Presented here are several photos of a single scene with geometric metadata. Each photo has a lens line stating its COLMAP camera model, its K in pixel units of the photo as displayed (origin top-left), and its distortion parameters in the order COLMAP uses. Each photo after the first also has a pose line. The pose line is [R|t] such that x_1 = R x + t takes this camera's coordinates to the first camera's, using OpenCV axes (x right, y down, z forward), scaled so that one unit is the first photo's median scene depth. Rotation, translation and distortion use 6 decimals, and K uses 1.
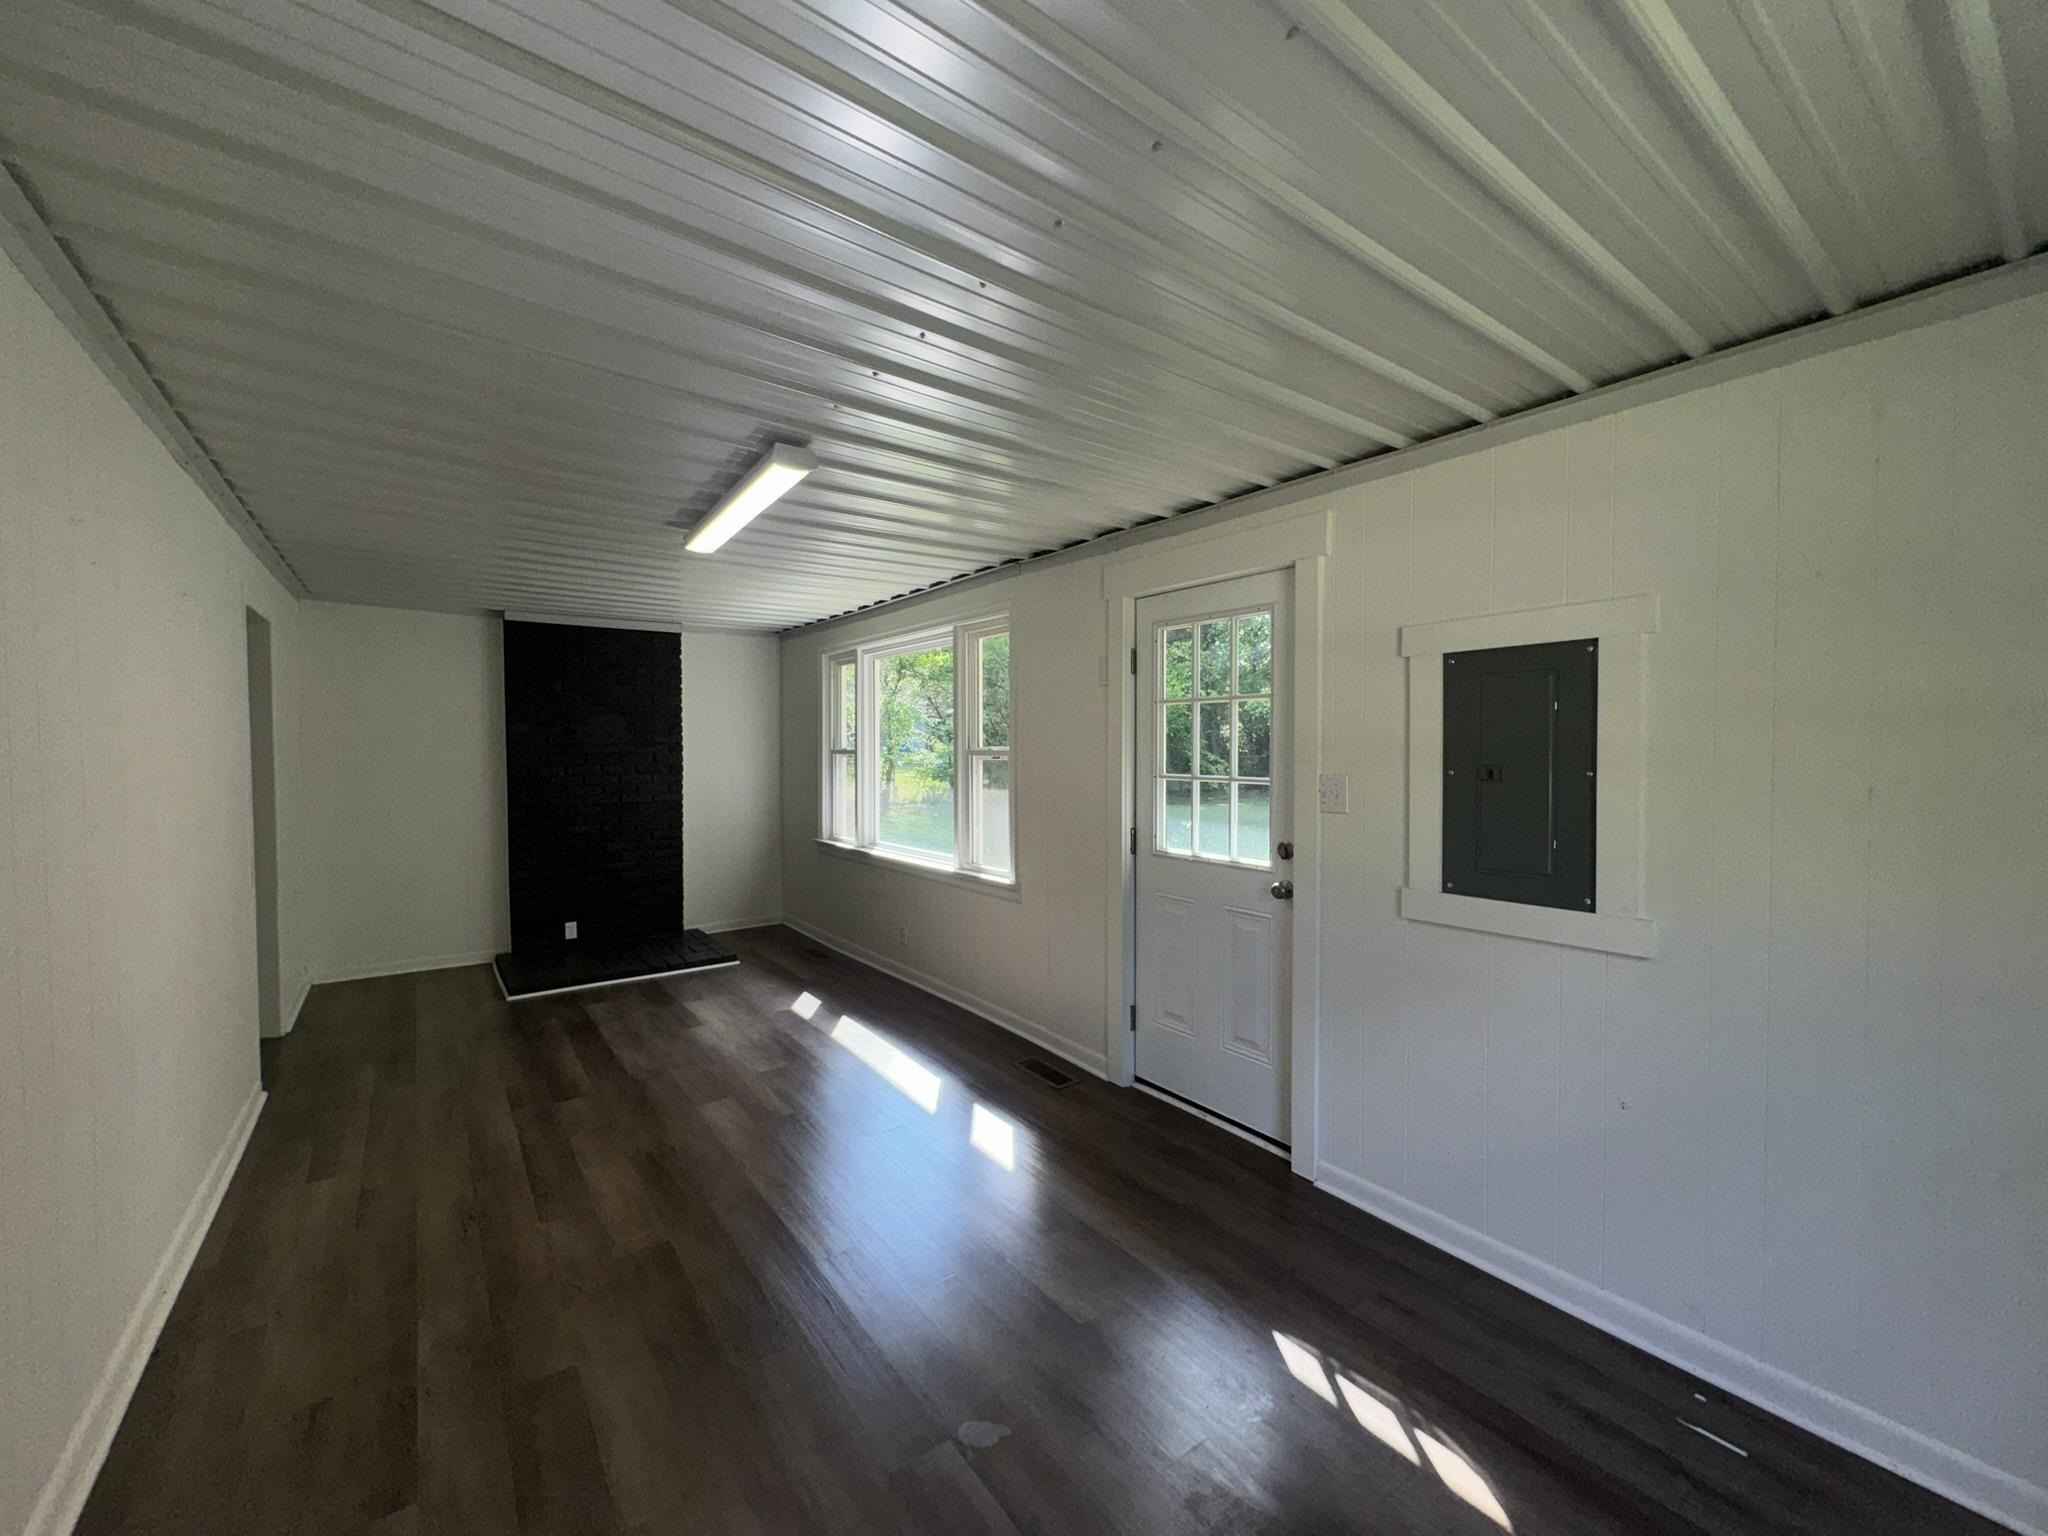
lens RADIAL K [[817.8, 0, 1021.0], [0, 817.8, 765.3], [0, 0, 1]] dist [0.001216, 0.000063]
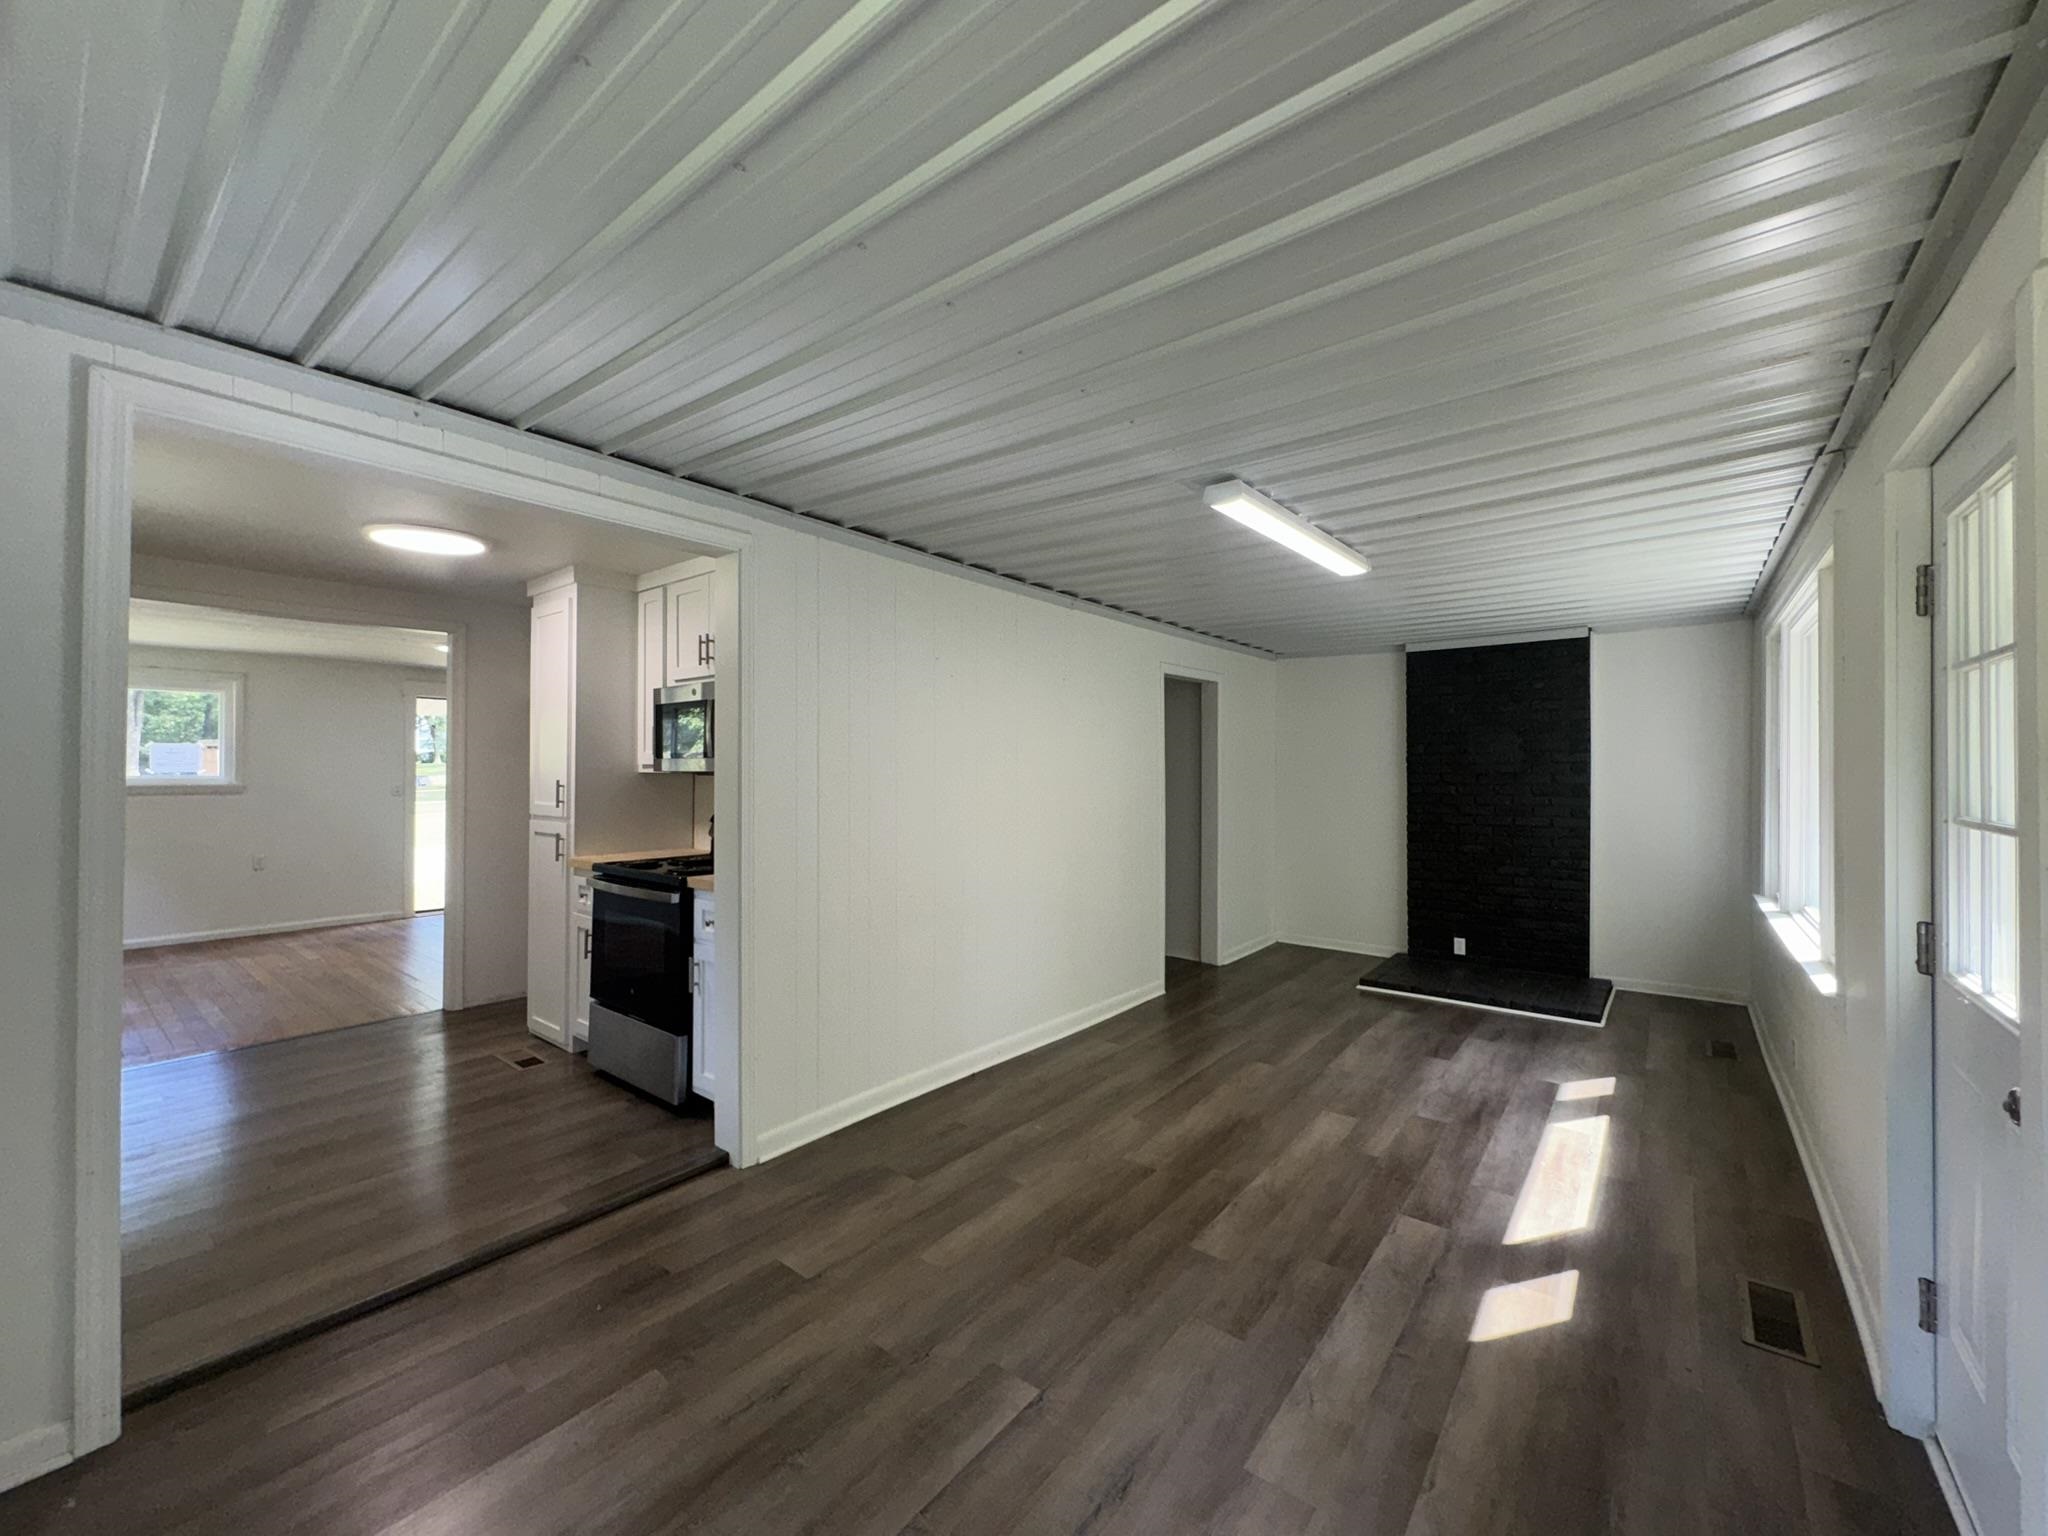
lens RADIAL K [[817.8, 0, 1021.0], [0, 817.8, 765.3], [0, 0, 1]] dist [0.001216, 0.000063]
pose [[0.256643, -0.003754, -0.966499, 0.411889], [-0.023946, 0.999661, -0.010242, -0.000276], [0.966210, 0.025772, 0.256466, 0.285323]]
